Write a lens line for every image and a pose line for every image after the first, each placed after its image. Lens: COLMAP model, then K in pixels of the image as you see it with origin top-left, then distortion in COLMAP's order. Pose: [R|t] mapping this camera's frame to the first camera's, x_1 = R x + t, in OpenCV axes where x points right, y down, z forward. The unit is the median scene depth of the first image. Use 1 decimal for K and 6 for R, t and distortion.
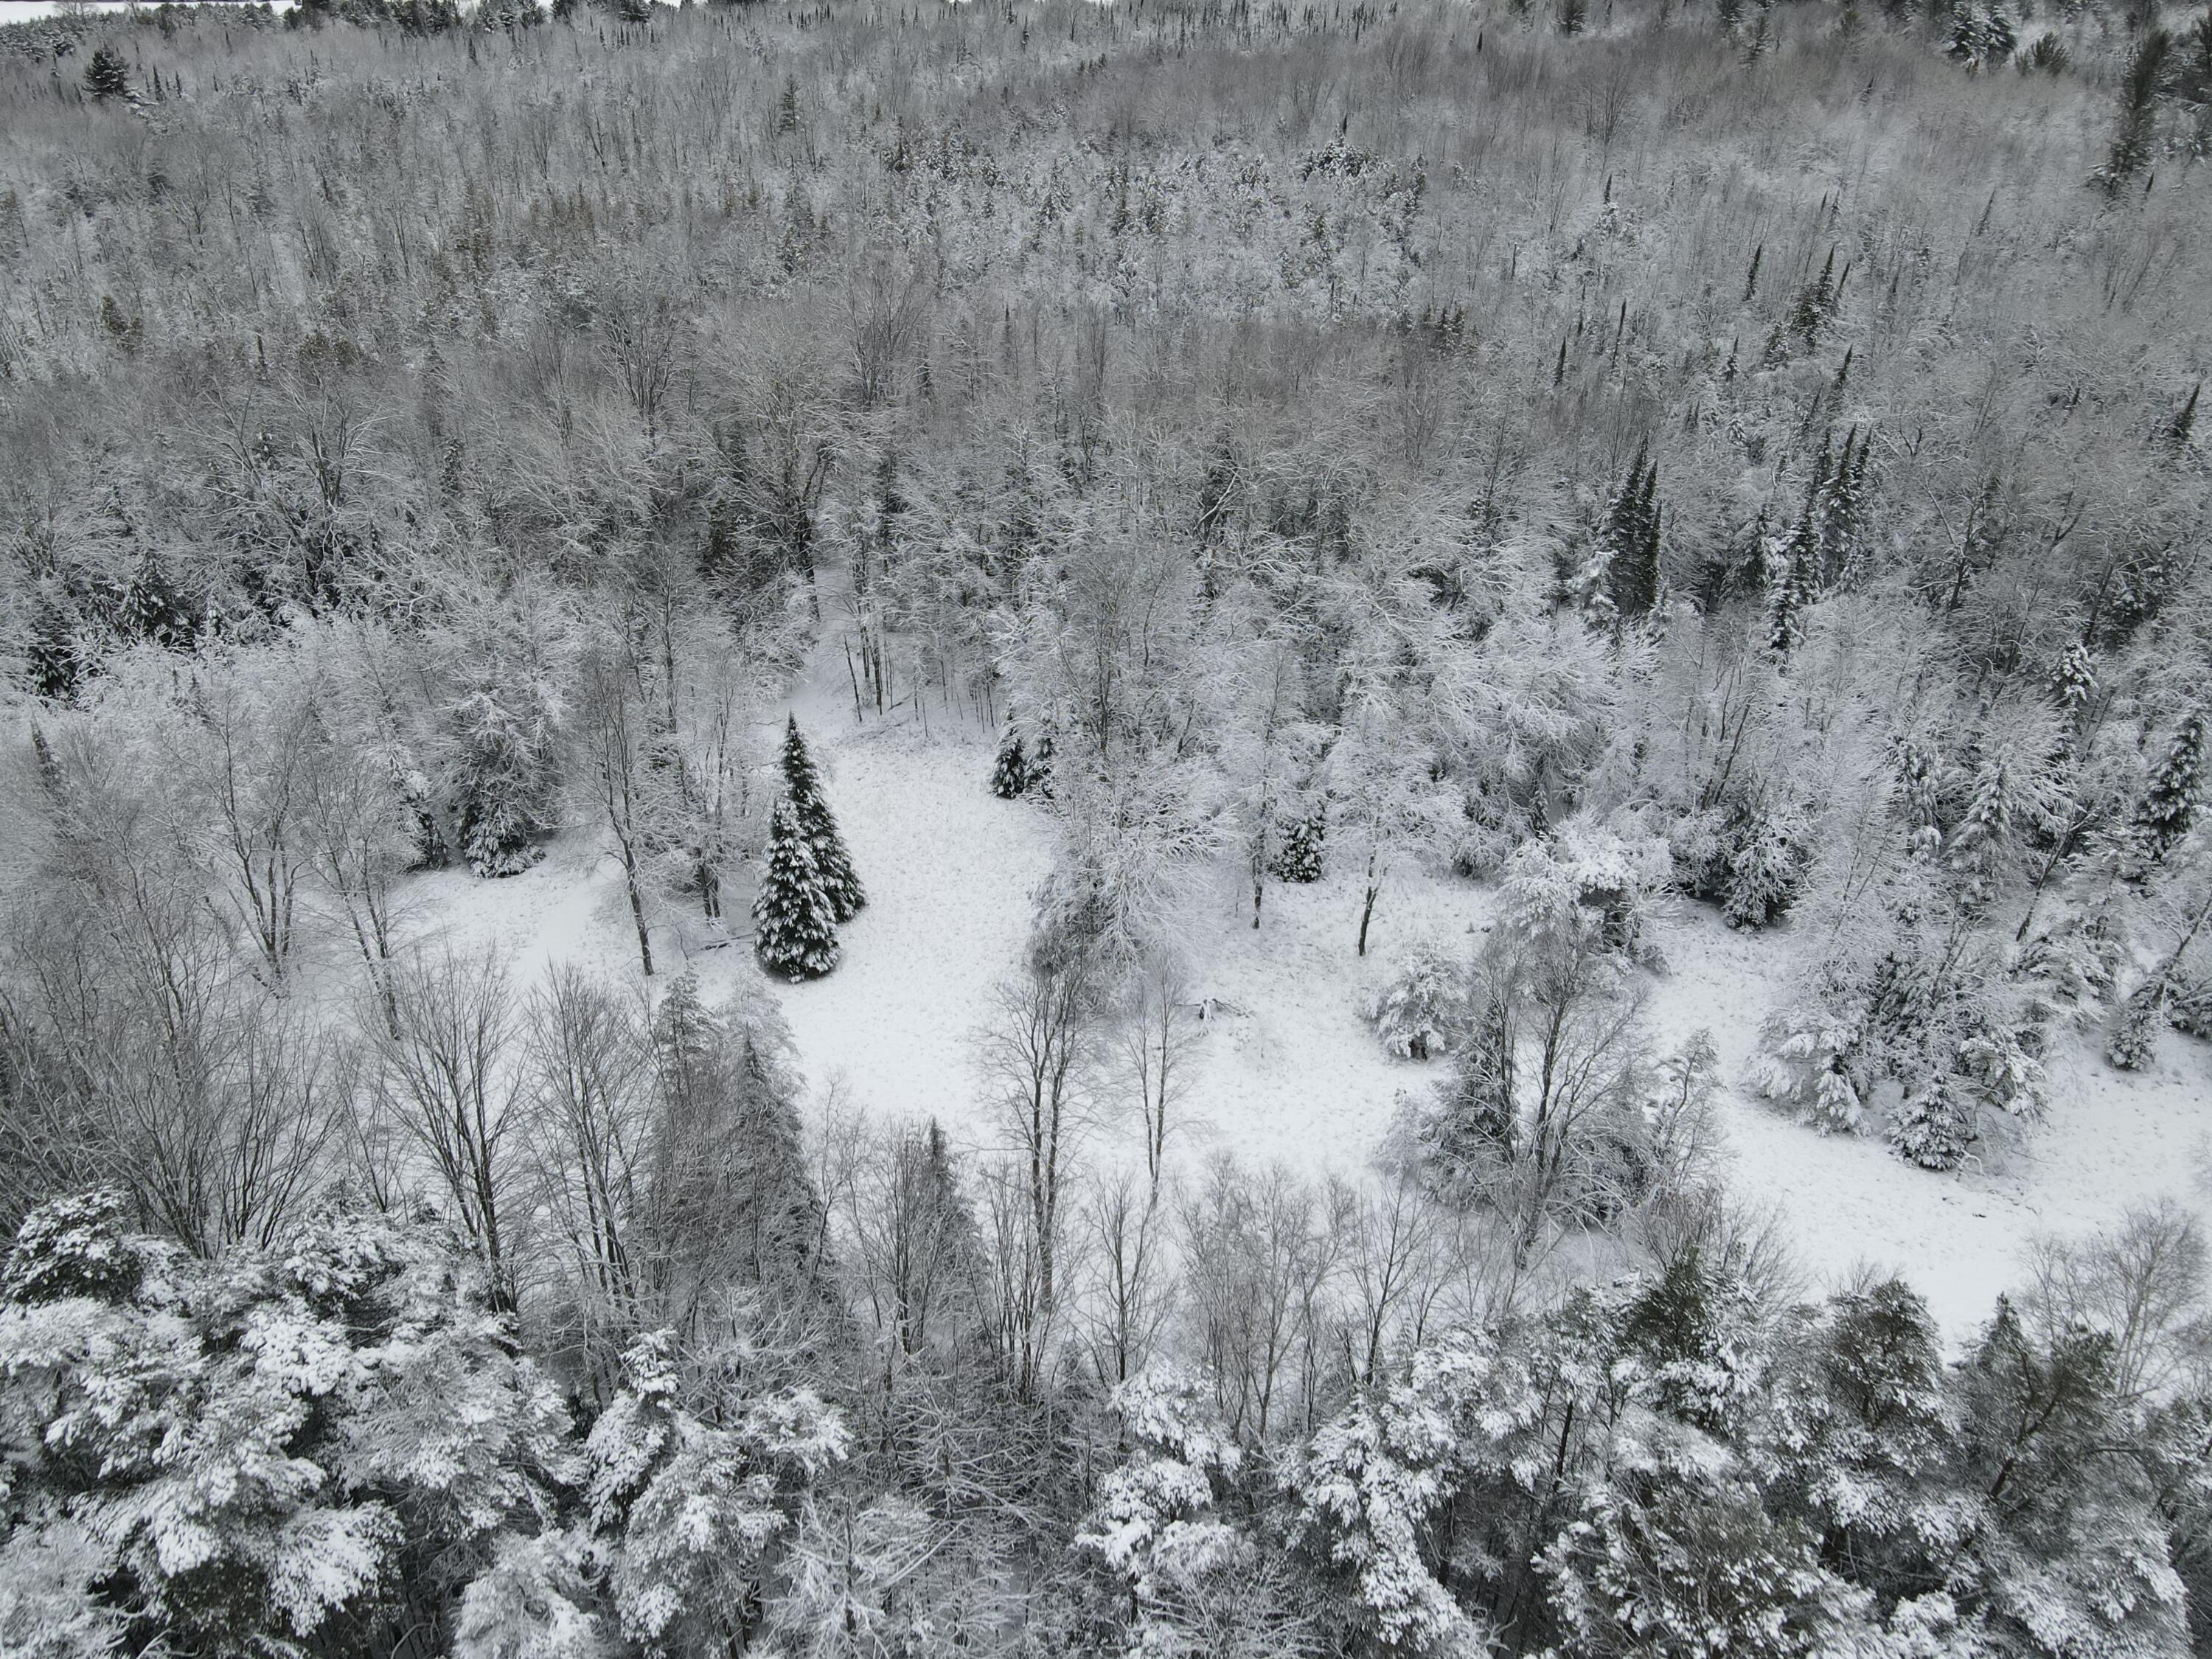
lens RADIAL K [[1625.9, 0, 1106.0], [0, 1625.9, 829.5], [0, 0, 1]] dist [-0.007439, 0.043520]
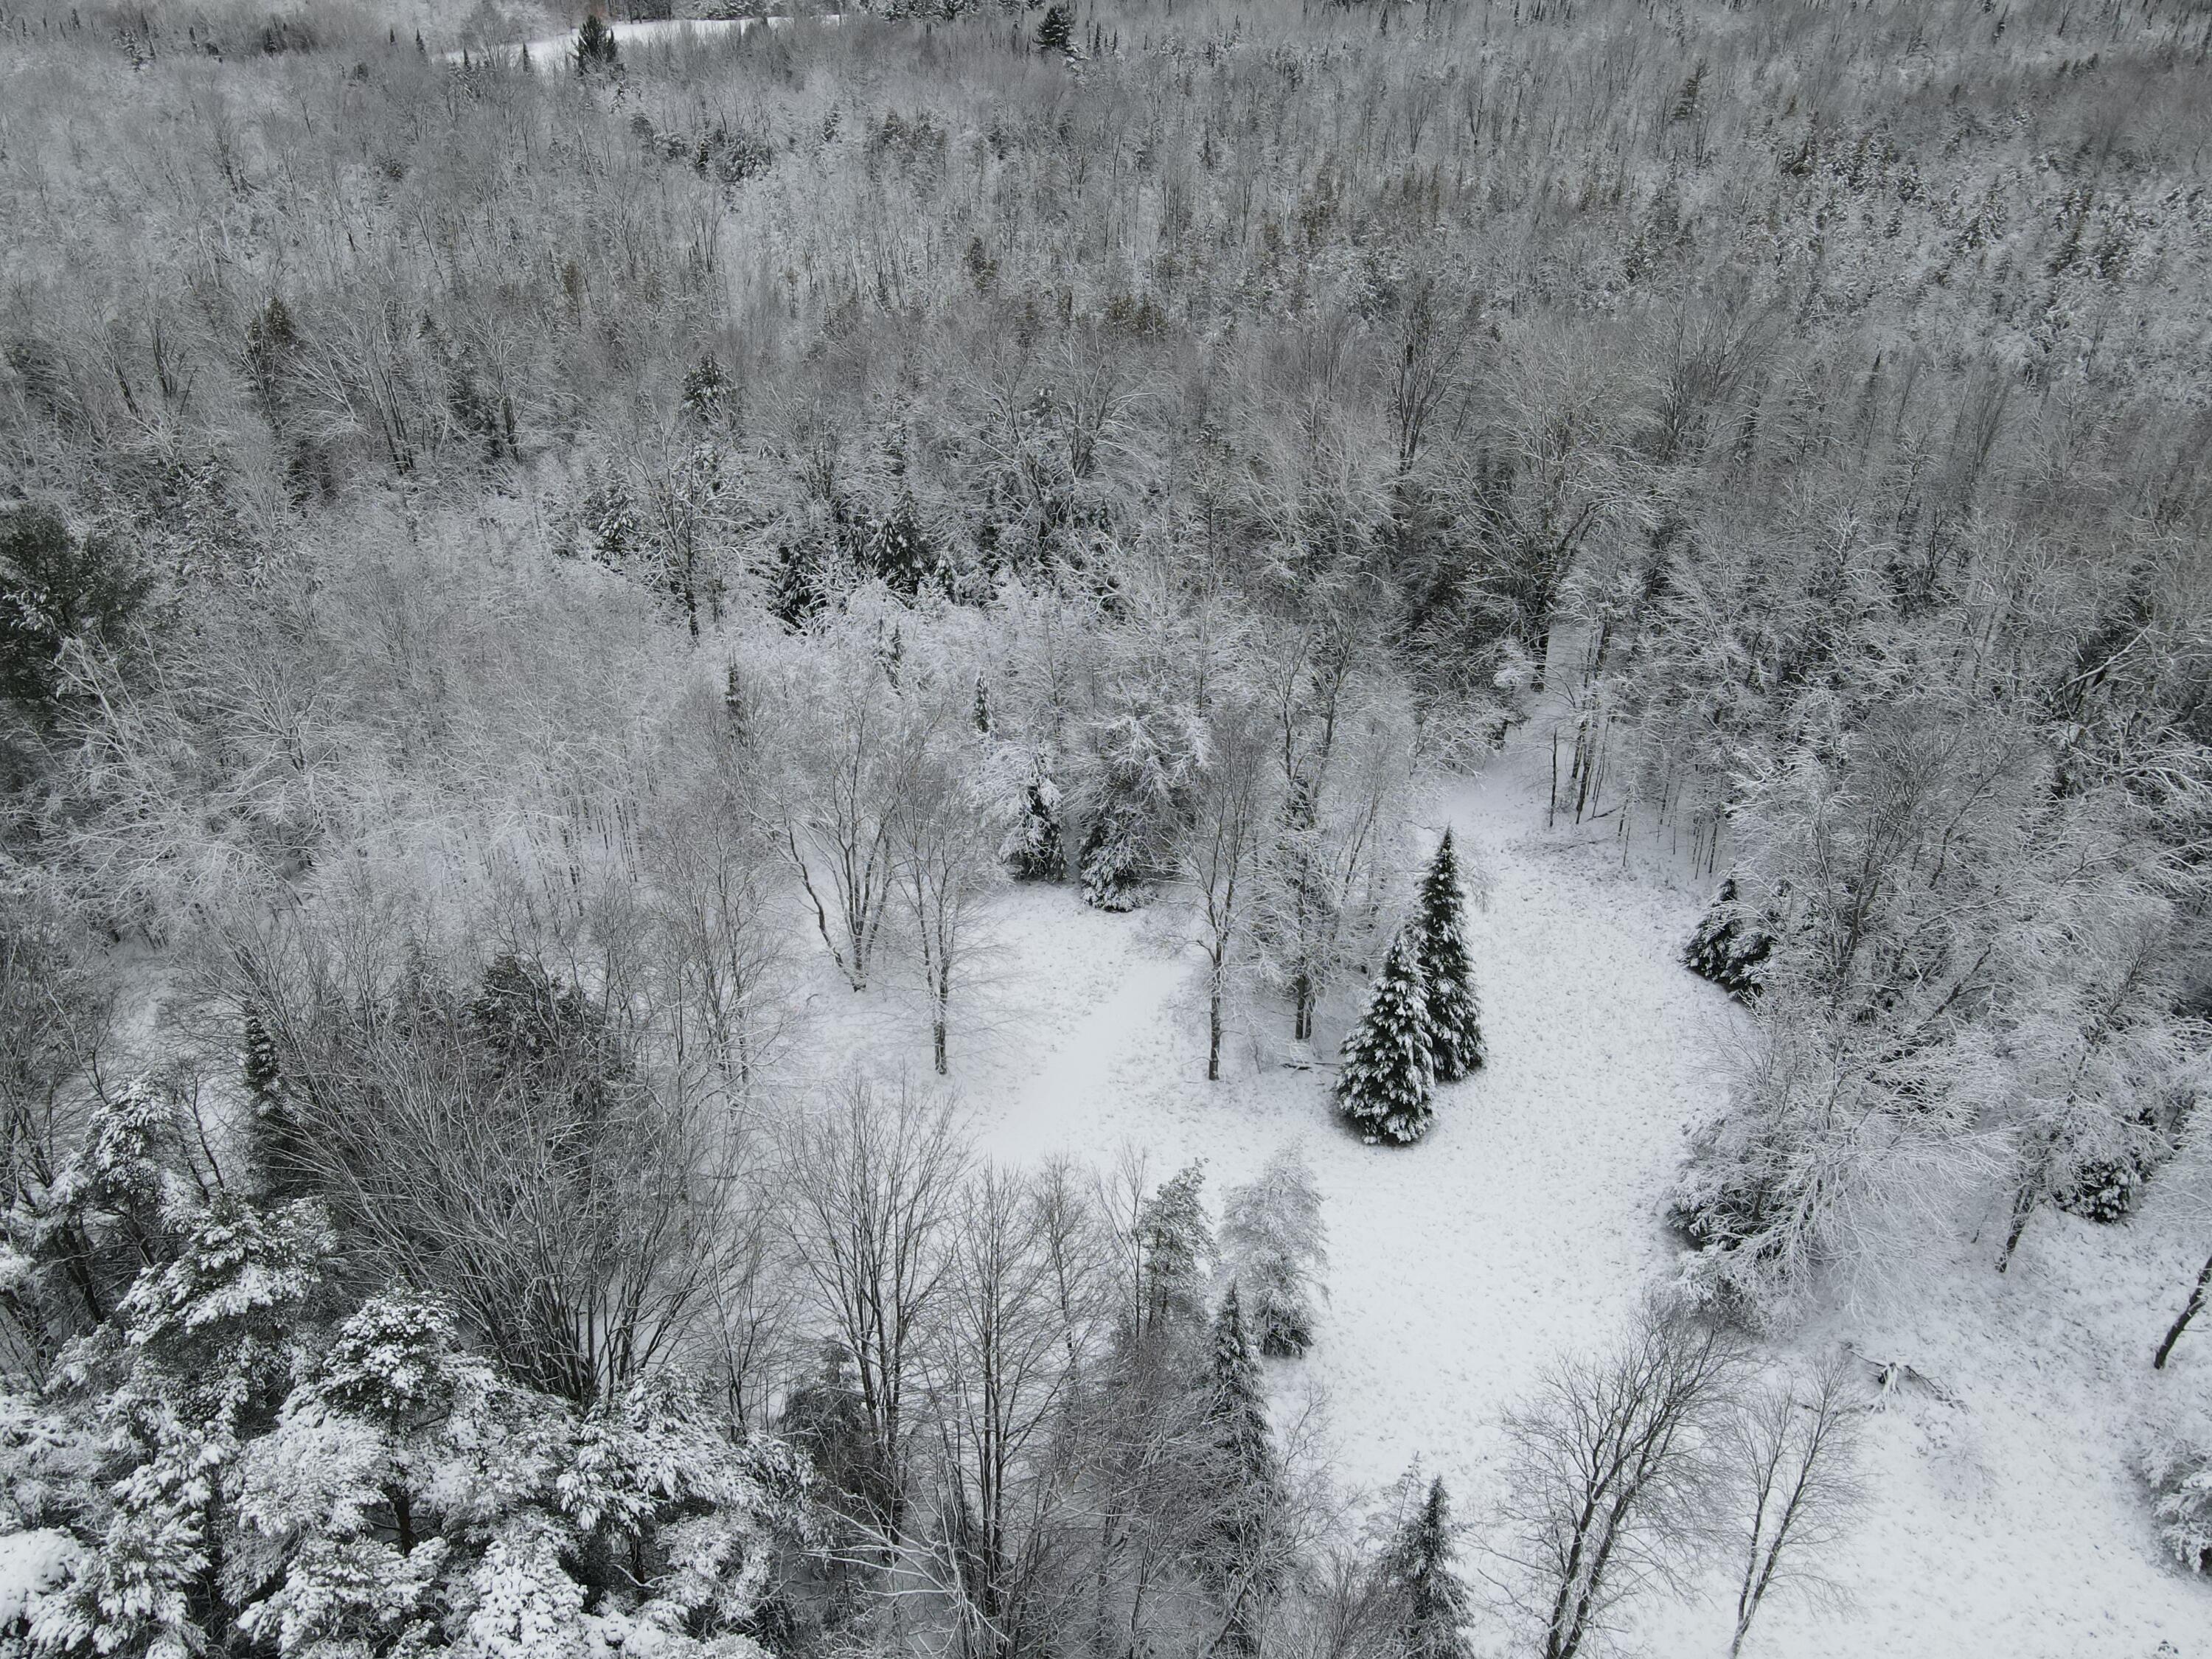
lens RADIAL K [[1639.3, 0, 1076.8], [0, 1639.3, 829.3], [0, 0, 1]] dist [0.004713, 0.000019]
pose [[0.870707, 0.250209, -0.423396, -0.004550], [-0.246659, 0.966974, 0.064191, -0.068394], [0.425474, 0.048543, 0.903668, 0.144383]]
